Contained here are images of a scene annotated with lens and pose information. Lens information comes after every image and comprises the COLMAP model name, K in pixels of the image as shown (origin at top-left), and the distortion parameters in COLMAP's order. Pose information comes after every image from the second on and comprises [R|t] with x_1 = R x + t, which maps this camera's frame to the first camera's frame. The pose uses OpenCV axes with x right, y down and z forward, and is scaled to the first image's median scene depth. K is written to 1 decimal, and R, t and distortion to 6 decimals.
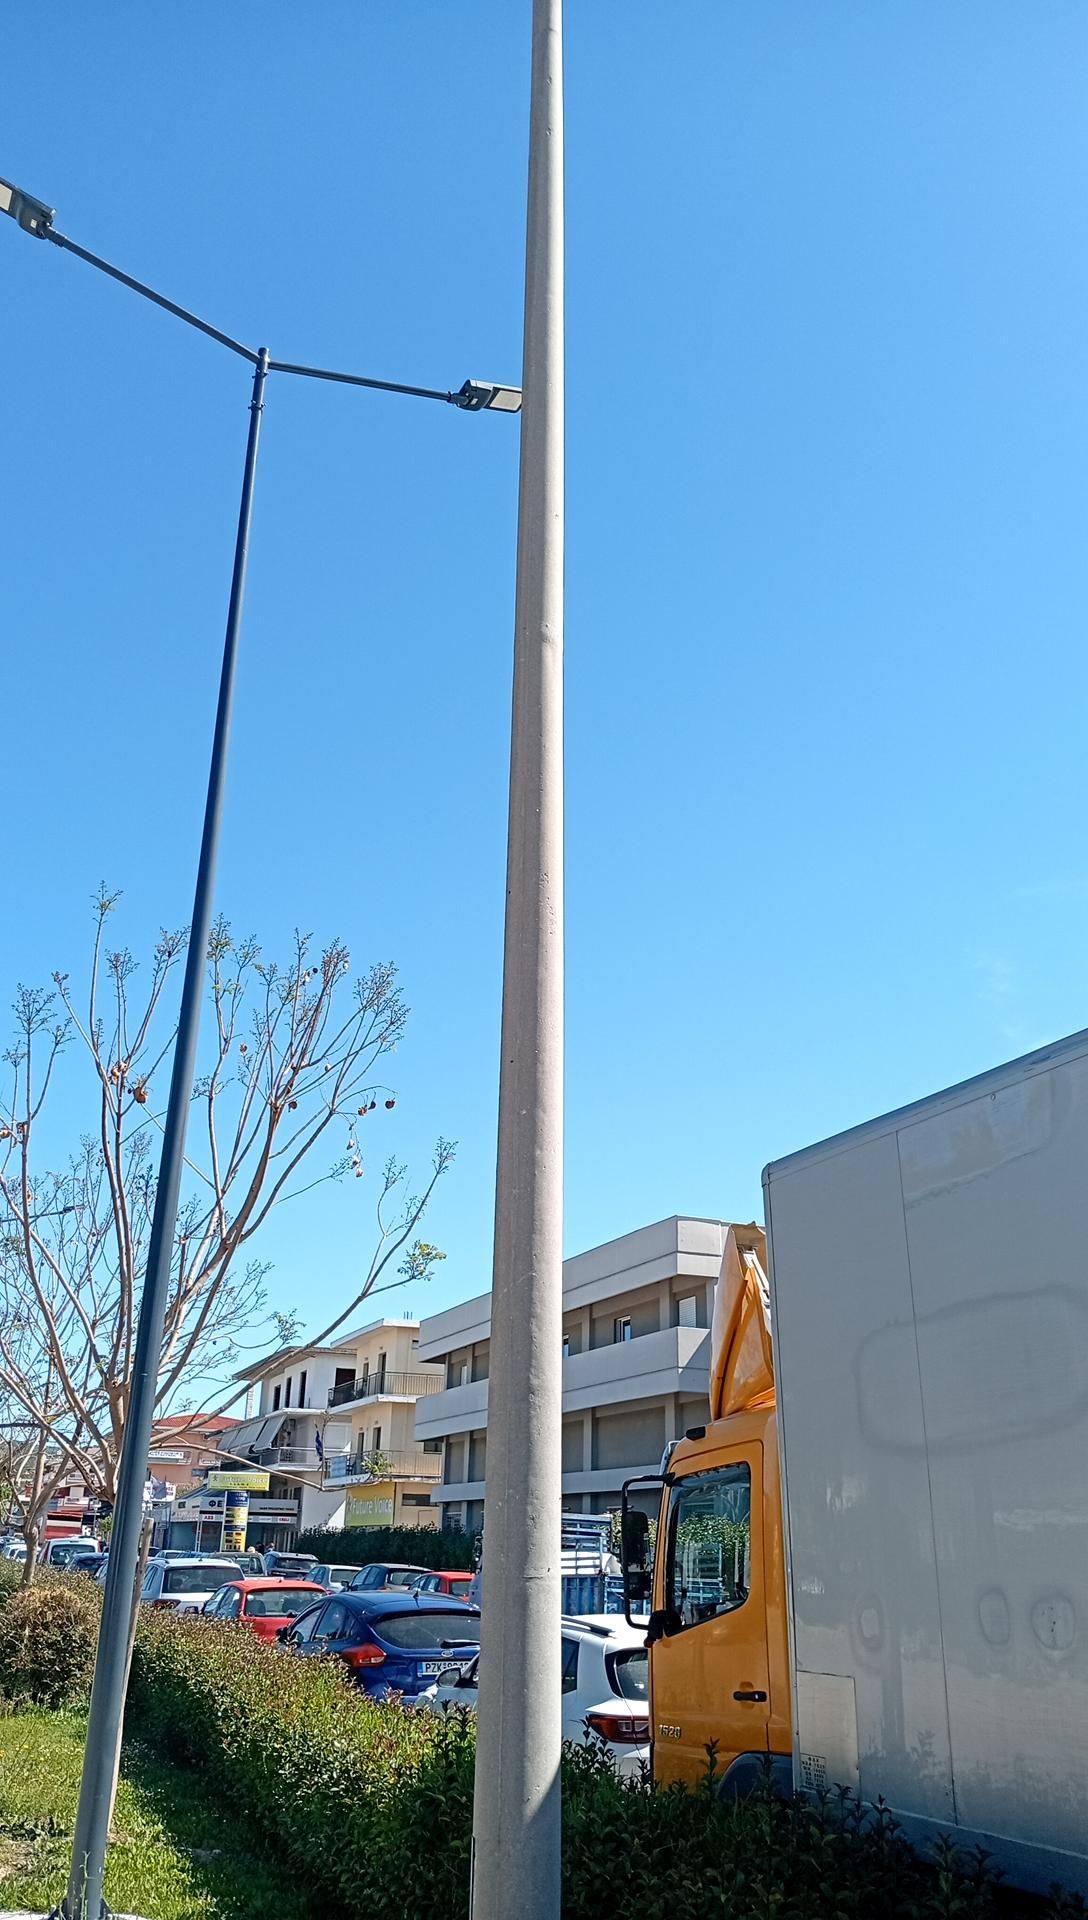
lens RADIAL K [[1452.6, 0, 544.0], [0, 1452.6, 960.0], [0, 0, 1]] dist [0.093022, -0.191355]
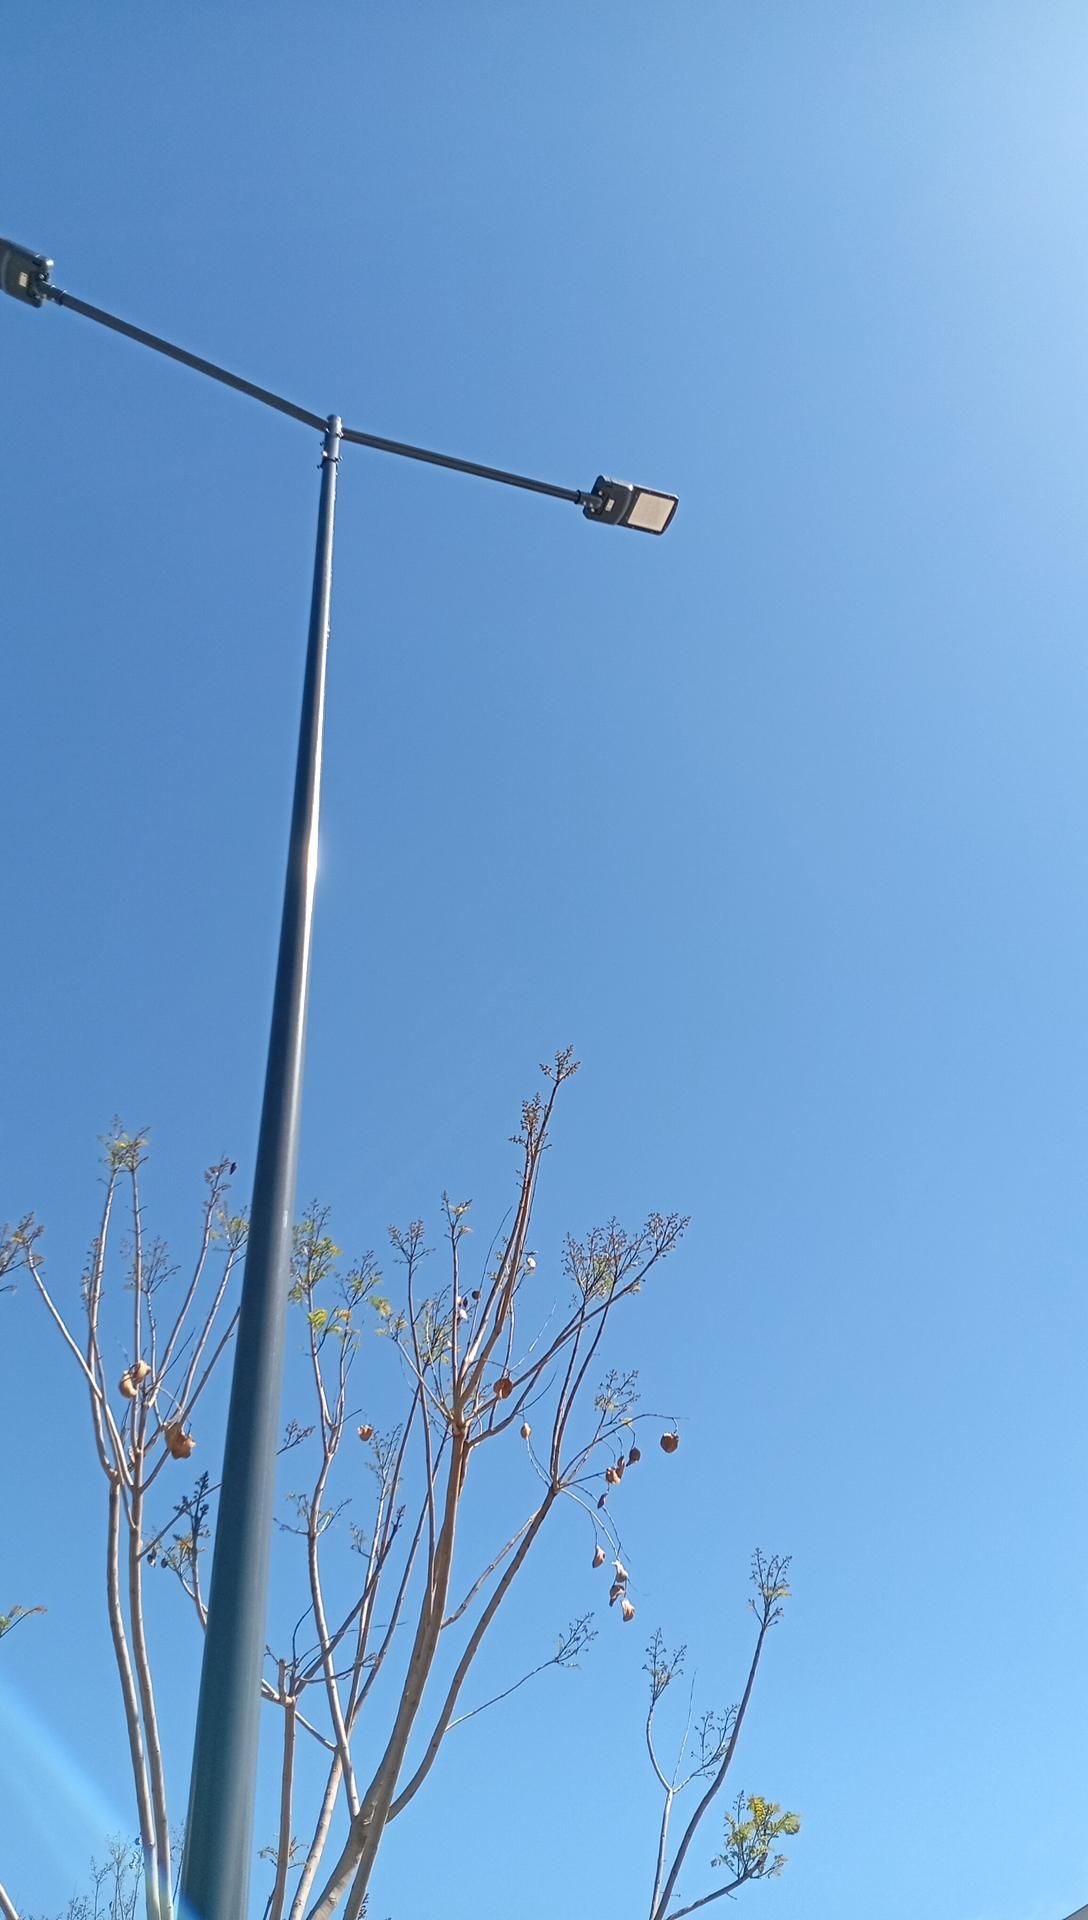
lens RADIAL K [[1415.9, 0, 527.1], [0, 1415.9, 994.1], [0, 0, 1]] dist [0.090923, -0.167948]
pose [[0.990696, -0.135962, -0.006017, -0.052347], [0.119934, 0.893093, -0.433590, 0.067475], [0.064325, 0.428834, 0.901090, 0.194806]]
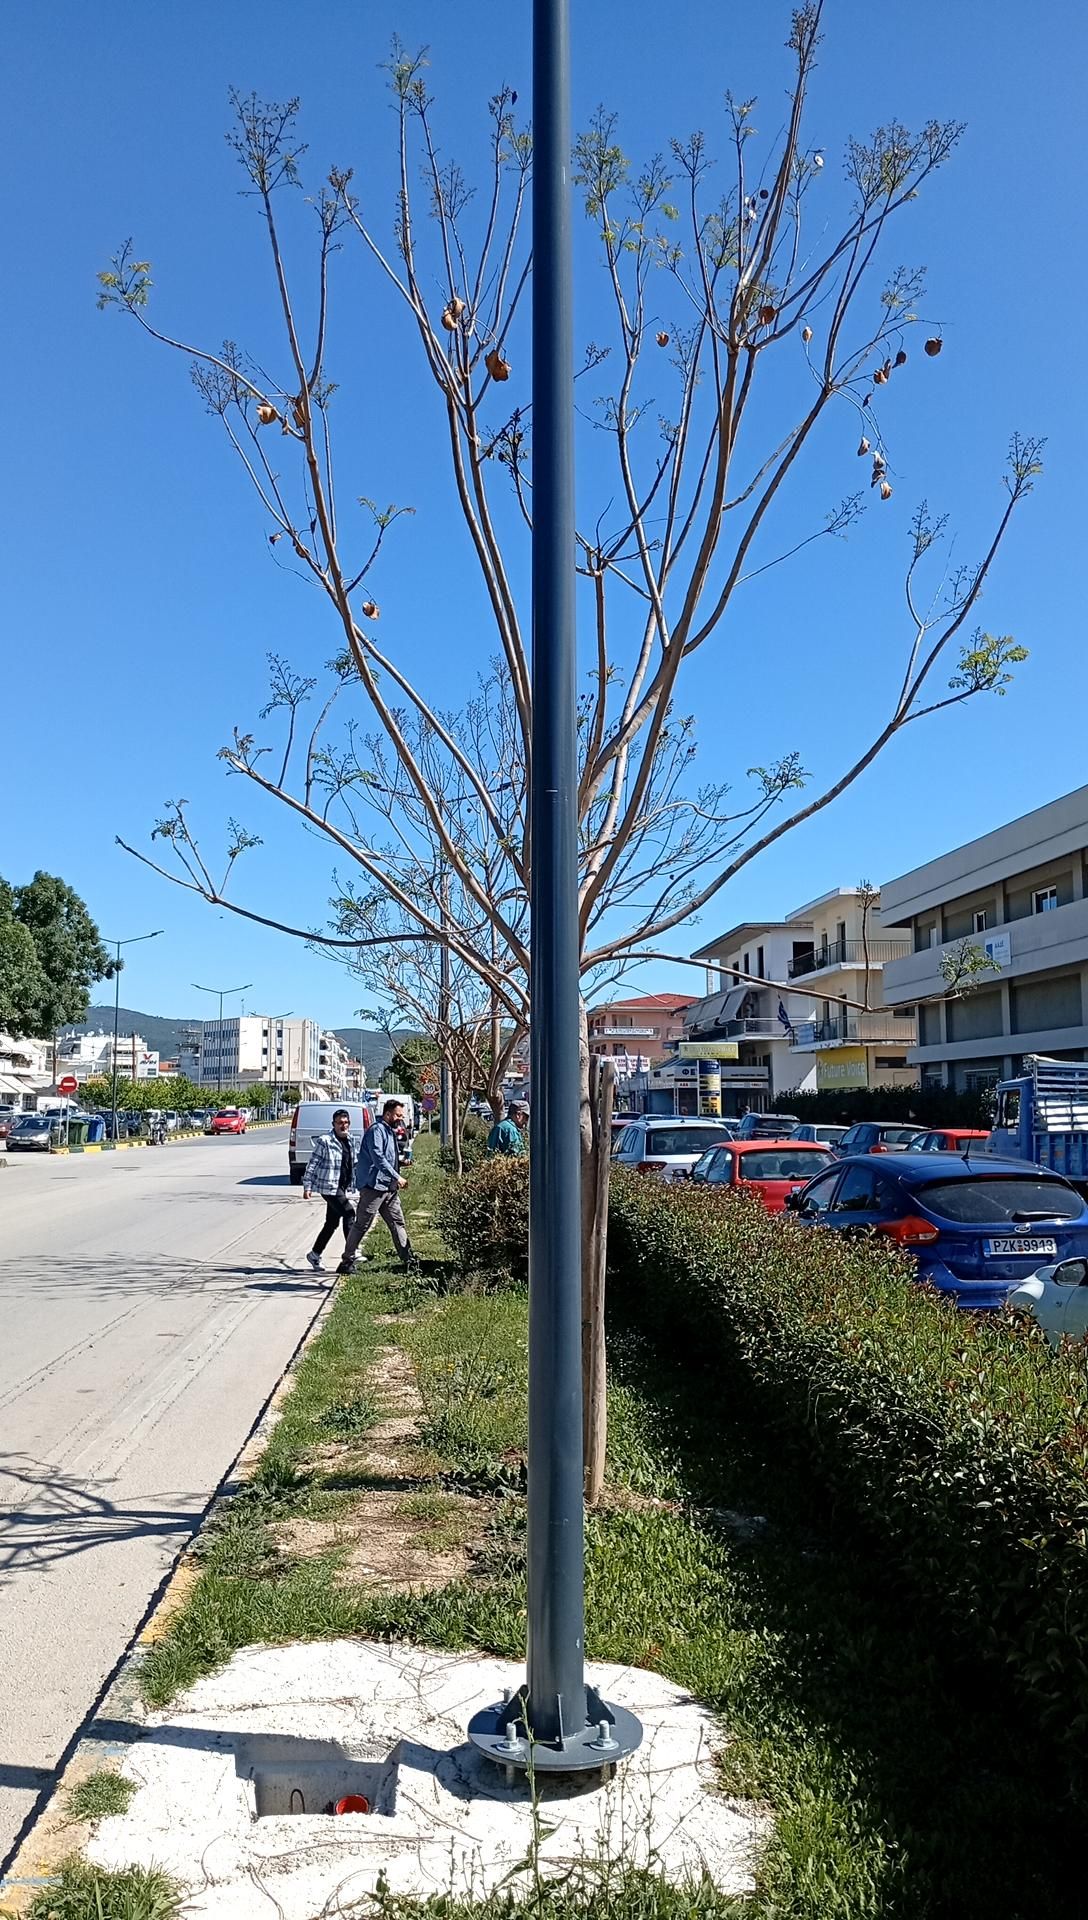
lens RADIAL K [[1440.2, 0, 544.0], [0, 1440.2, 960.0], [0, 0, 1]] dist [0.094679, -0.257203]
pose [[0.953225, -0.055020, -0.297211, -0.038776], [0.134017, 0.958291, 0.252424, 0.065466], [0.270926, -0.280449, 0.920841, 0.157170]]
